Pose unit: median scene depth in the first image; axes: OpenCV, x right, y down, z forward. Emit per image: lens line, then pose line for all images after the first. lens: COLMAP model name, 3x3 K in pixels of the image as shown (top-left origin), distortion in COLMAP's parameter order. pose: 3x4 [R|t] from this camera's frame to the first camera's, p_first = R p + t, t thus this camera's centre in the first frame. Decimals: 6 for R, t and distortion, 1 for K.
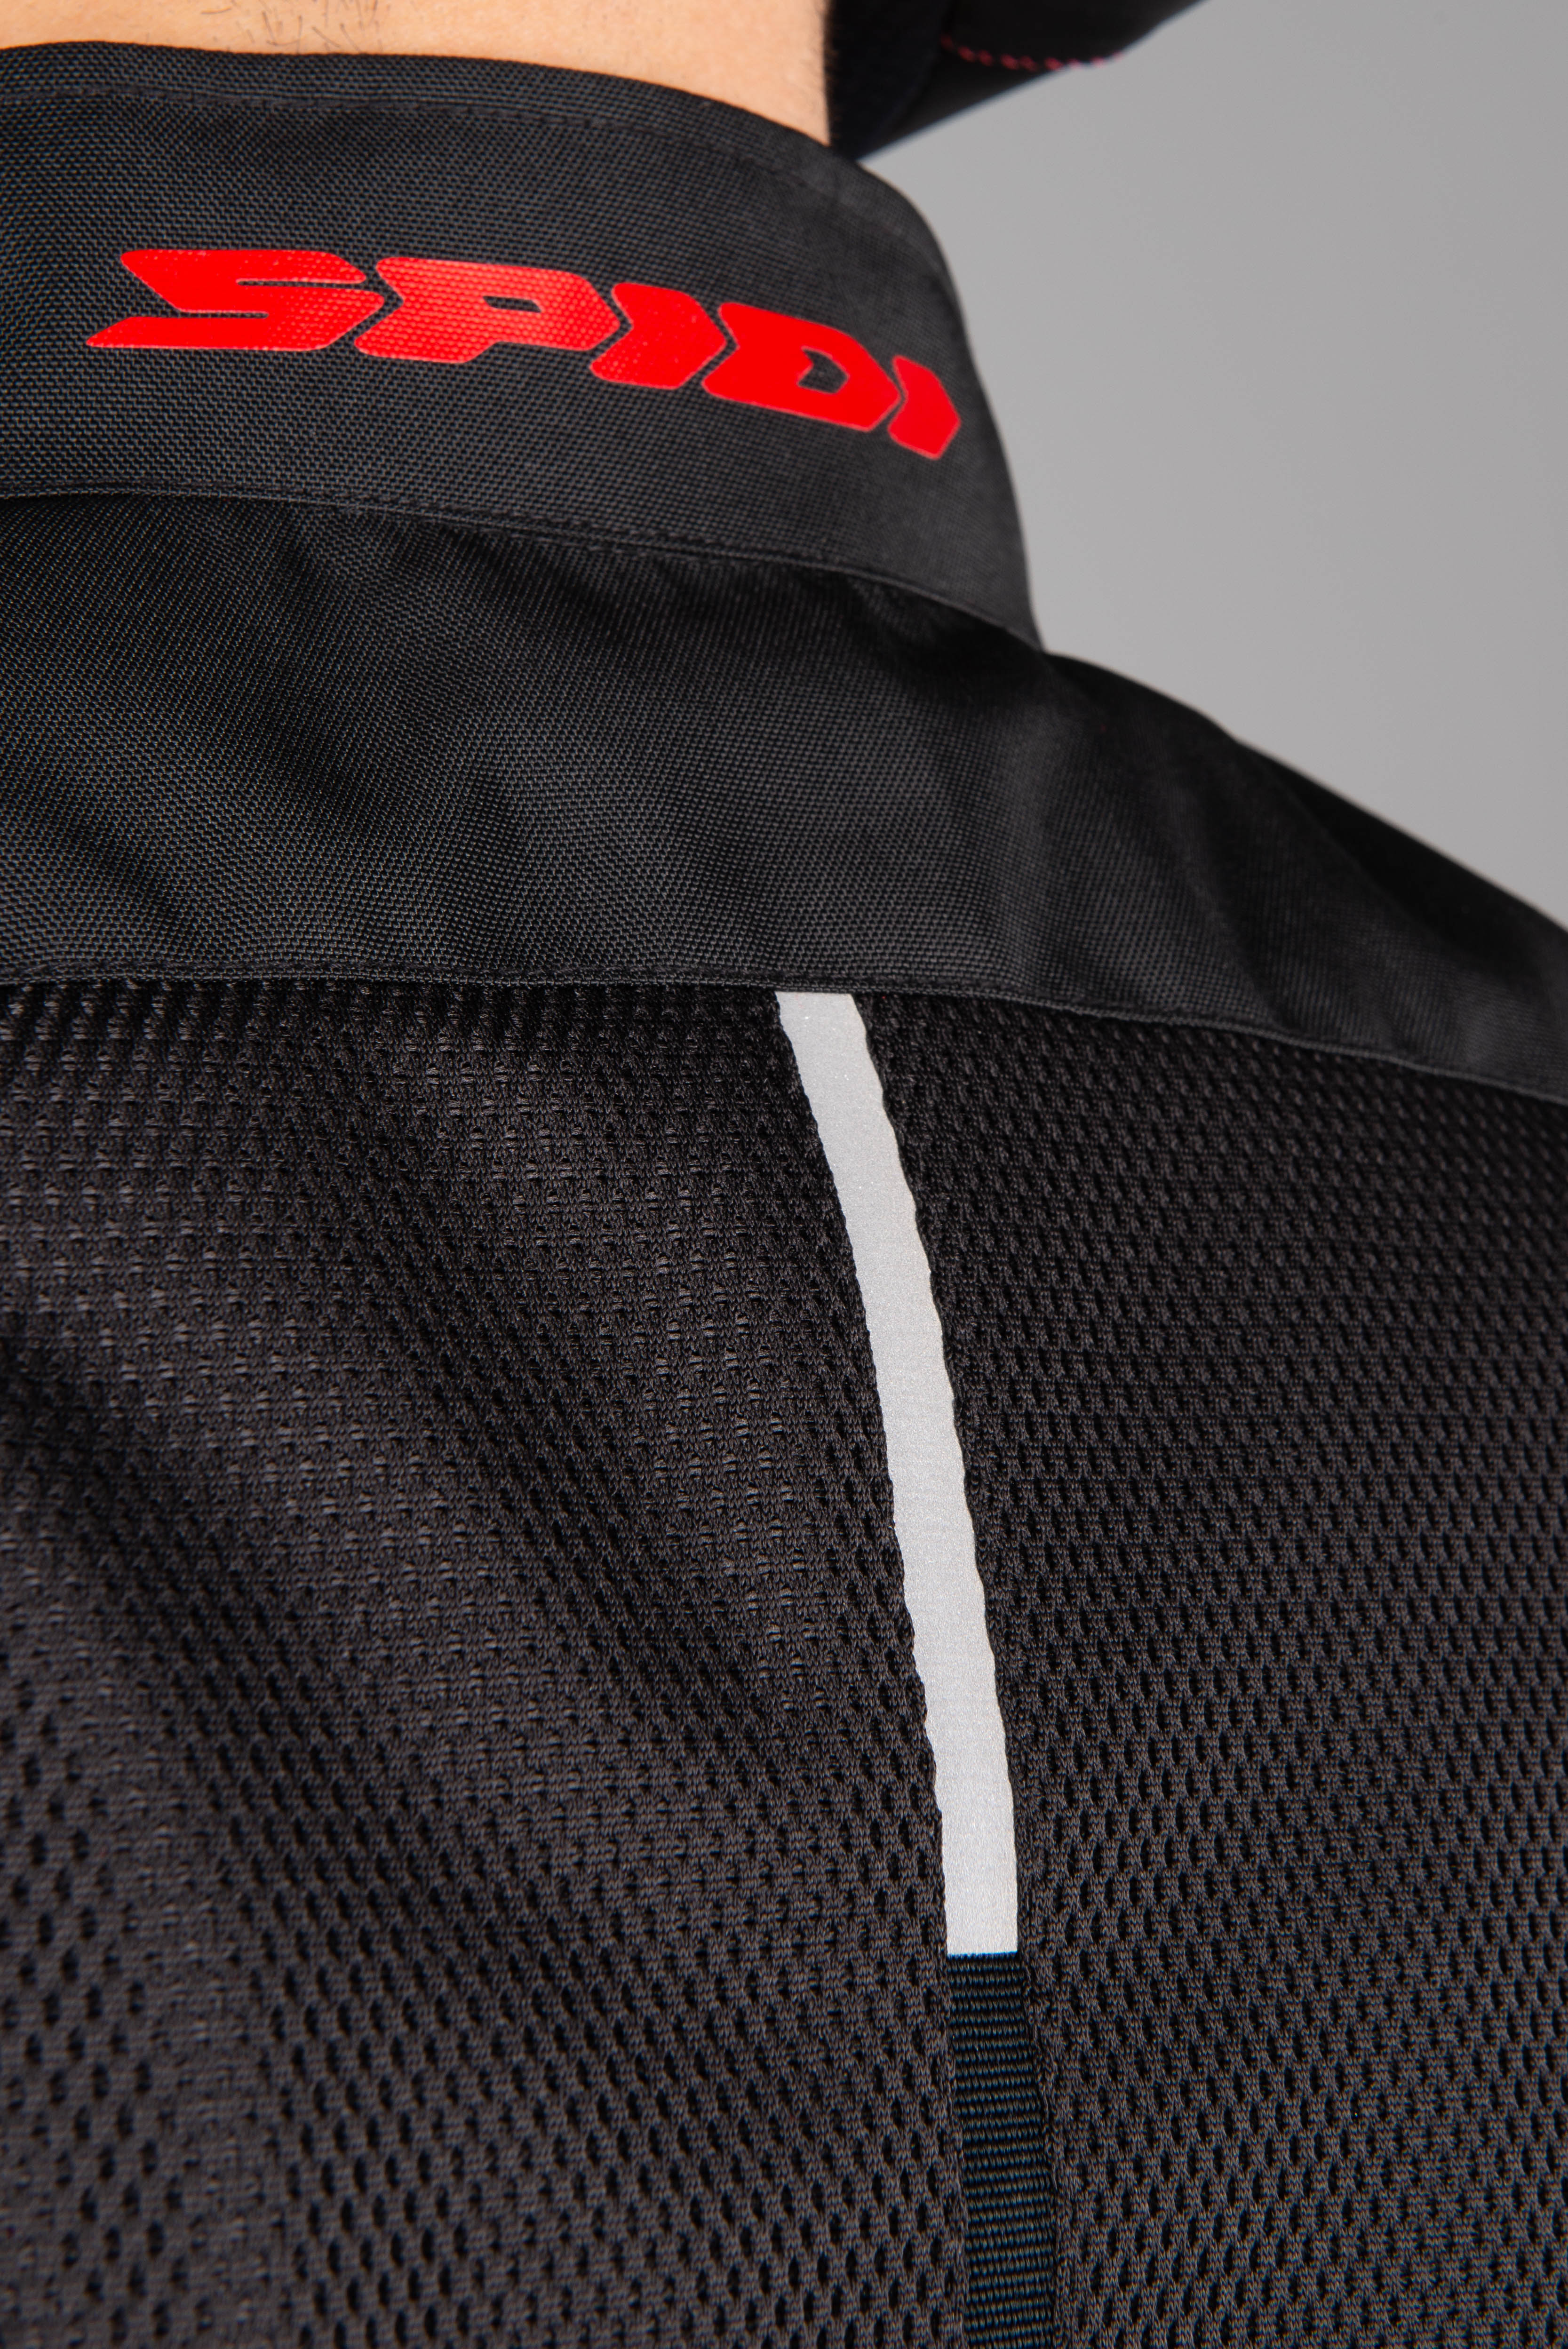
lens RADIAL K [[4422.9, 0, 786.3], [0, 4422.9, 1175.2], [0, 0, 1]] dist [0.041113, 0.000000]
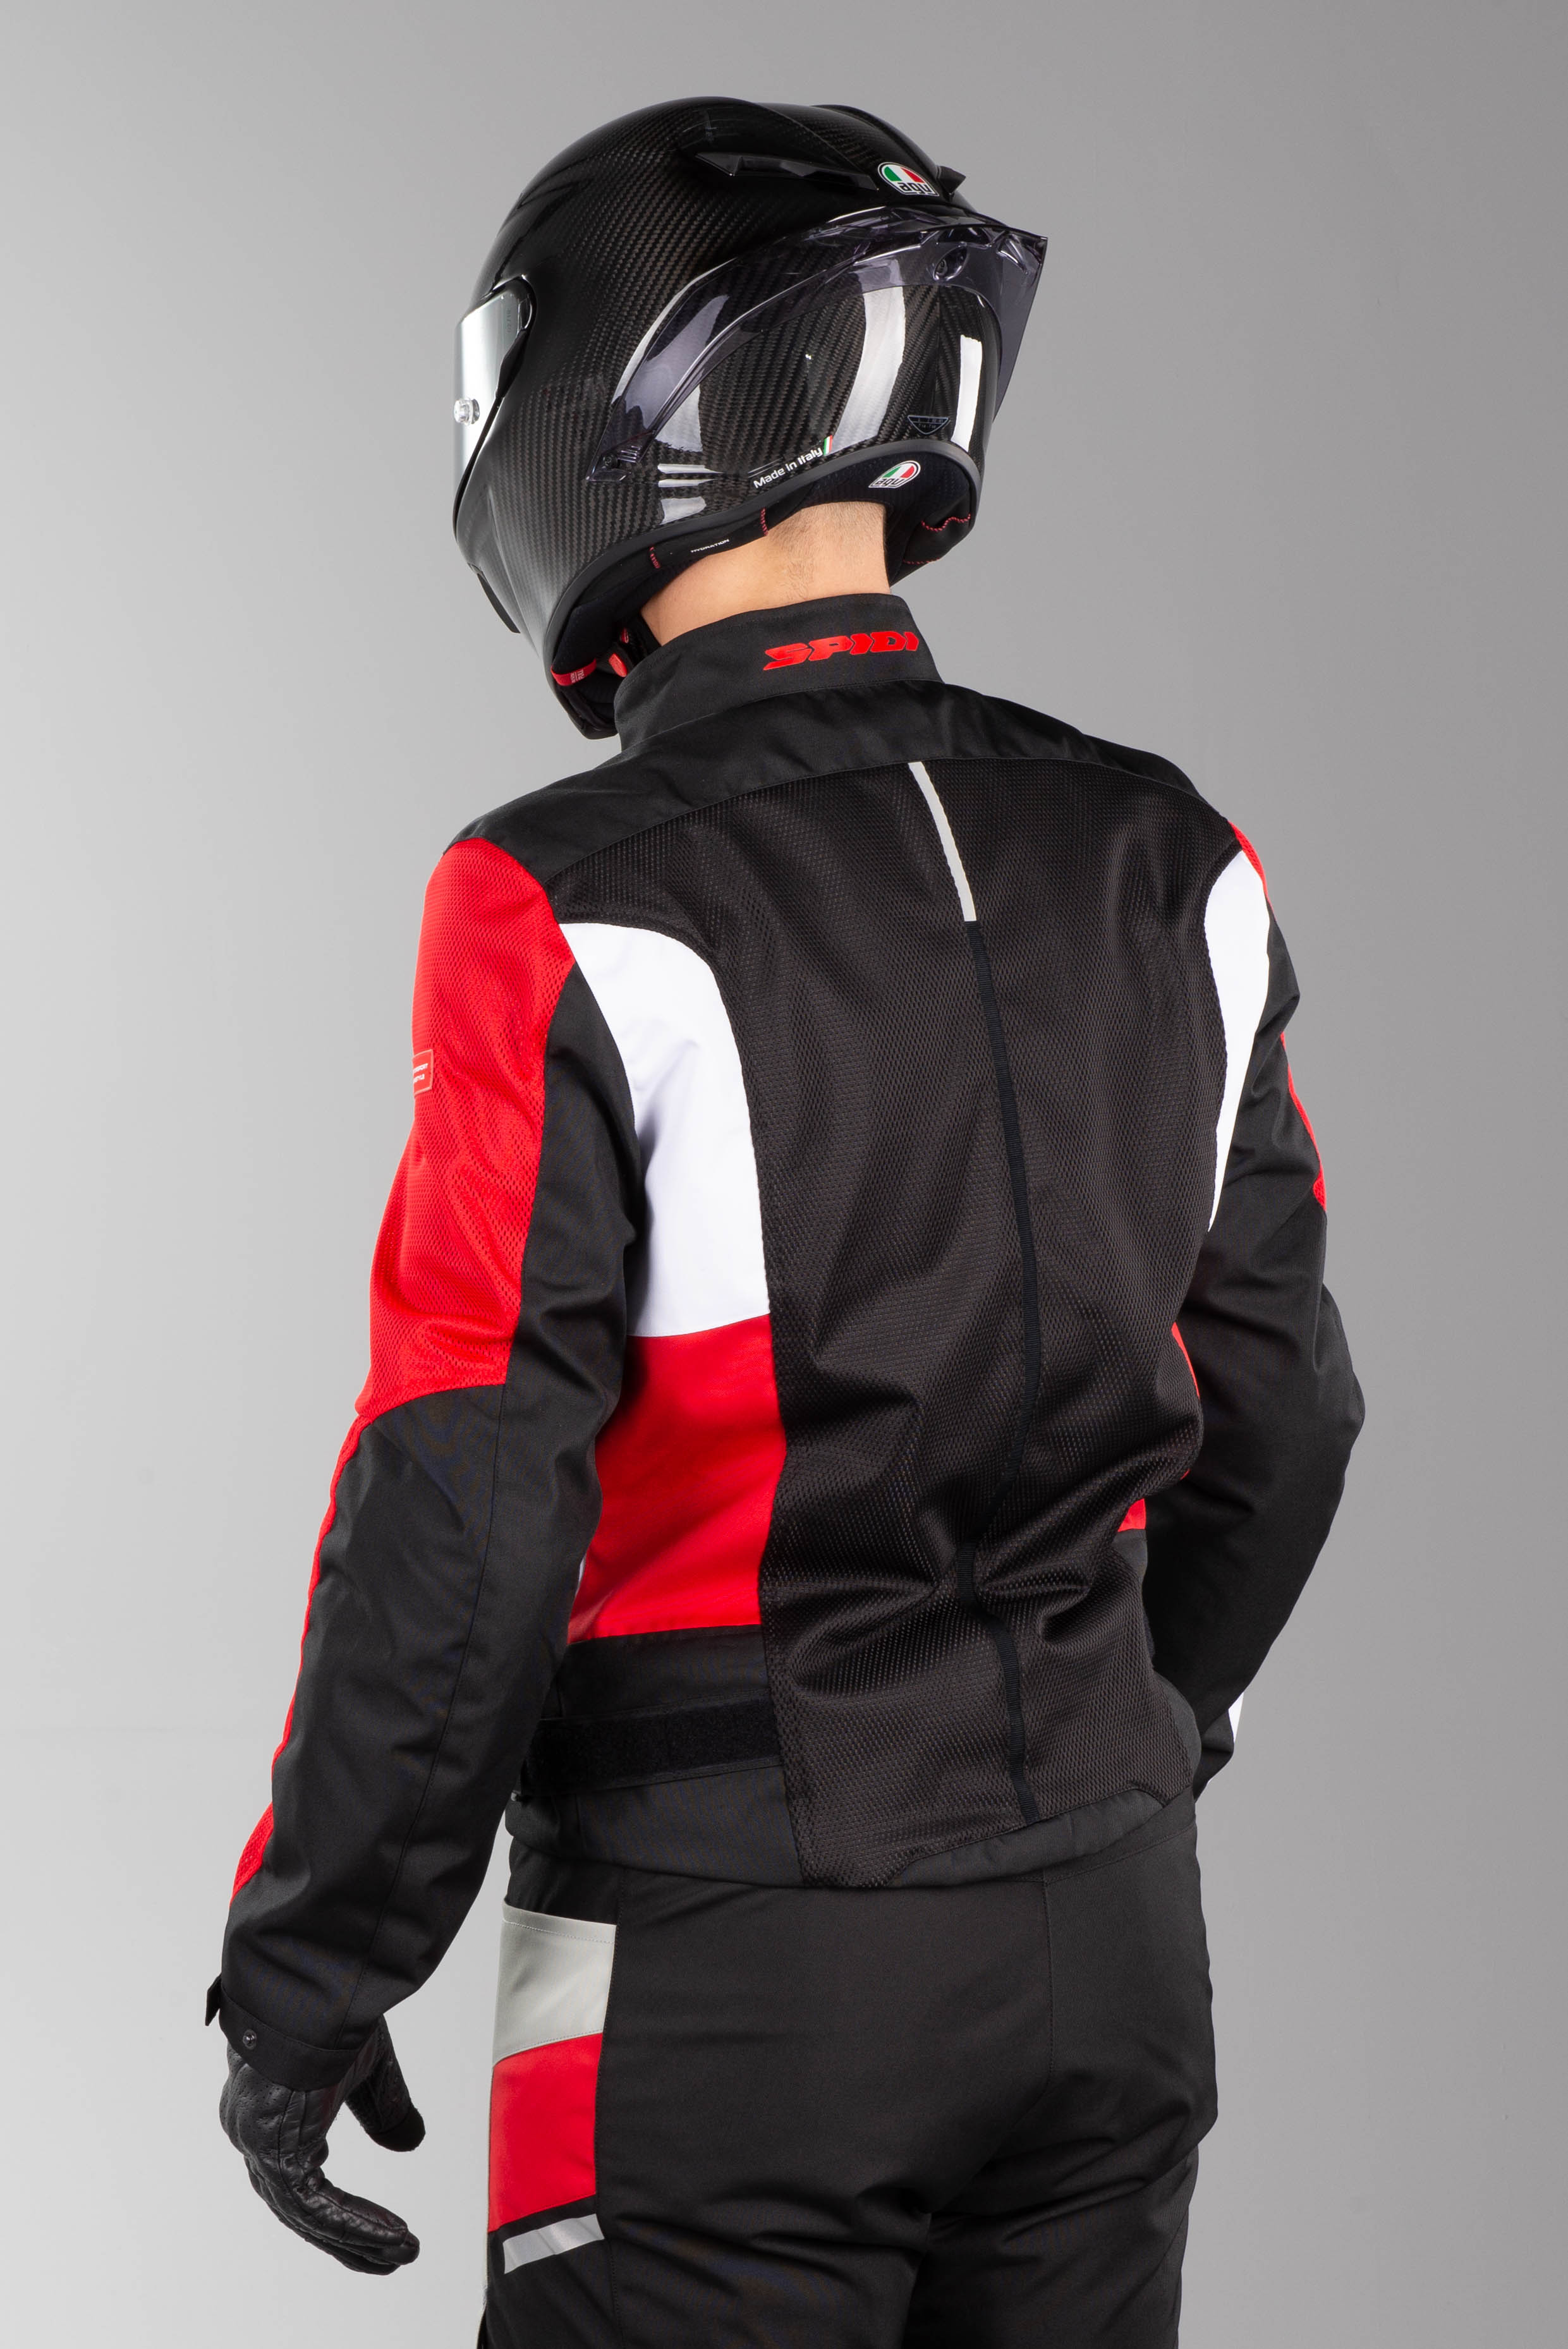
lens RADIAL K [[4423.1, 0, 780.4], [0, 4423.1, 1188.0], [0, 0, 1]] dist [0.041113, 0.000000]
pose [[0.985792, -0.167805, -0.007479, -0.196011], [0.167972, 0.984834, 0.043441, 0.203605], [0.000076, -0.044080, 0.999028, -4.339079]]
